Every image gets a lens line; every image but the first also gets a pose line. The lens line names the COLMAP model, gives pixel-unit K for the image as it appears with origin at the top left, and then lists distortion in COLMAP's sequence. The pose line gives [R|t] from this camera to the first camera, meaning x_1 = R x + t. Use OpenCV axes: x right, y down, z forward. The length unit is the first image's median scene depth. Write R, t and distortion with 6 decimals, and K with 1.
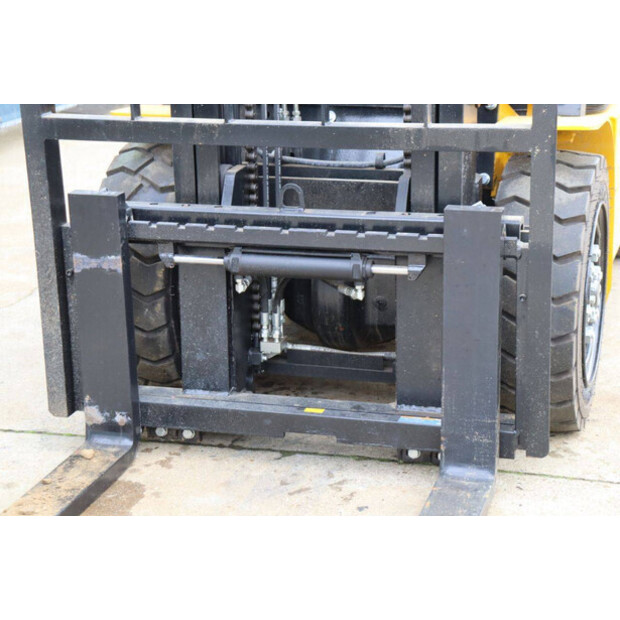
lens RADIAL K [[1461.6, 0, 311.2], [0, 1461.6, 310.2], [0, 0, 1]] dist [0.314534, 0.000000]
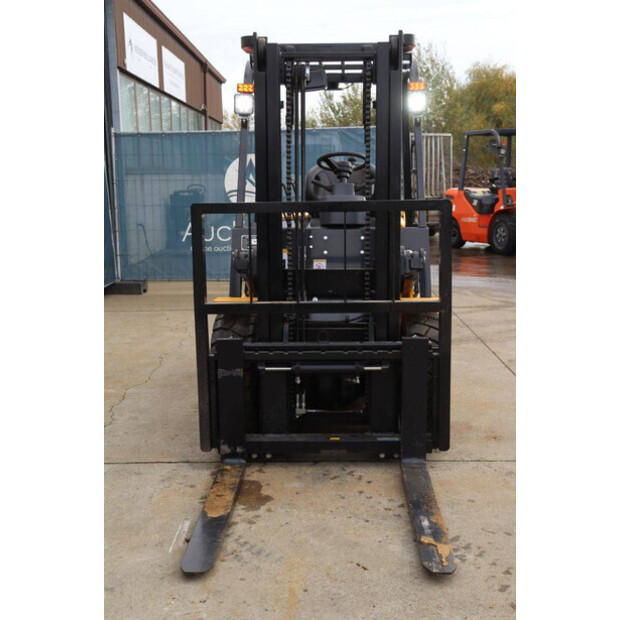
lens RADIAL K [[828.3, 0, 310.5], [0, 828.3, 310.3], [0, 0, 1]] dist [0.043610, 0.000000]
pose [[0.966965, -0.032387, 0.252842, -0.319403], [0.062559, 0.991712, -0.112218, 0.017562], [-0.247112, 0.124328, 0.960978, -0.143331]]
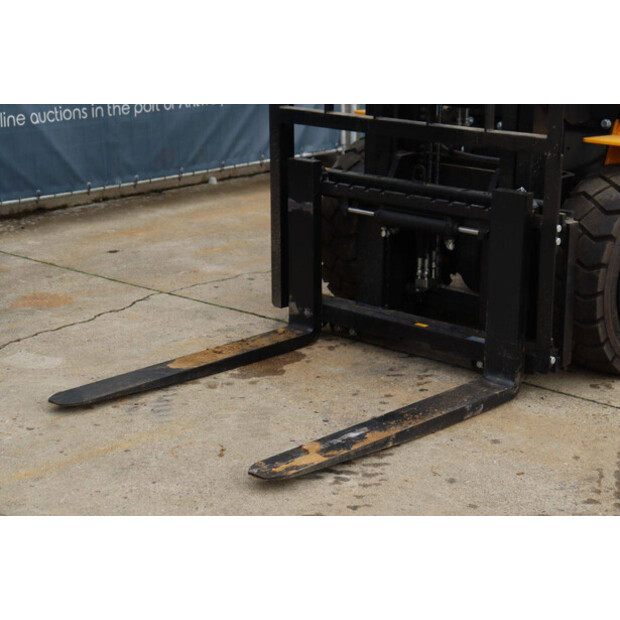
lens RADIAL K [[1420.4, 0, 309.1], [0, 1420.4, 309.8], [0, 0, 1]] dist [0.185536, 0.000000]
pose [[0.888776, 0.141282, -0.436024, 0.504962], [-0.147955, 0.988815, 0.018812, 0.043544], [0.433805, 0.047792, 0.899739, -0.299960]]
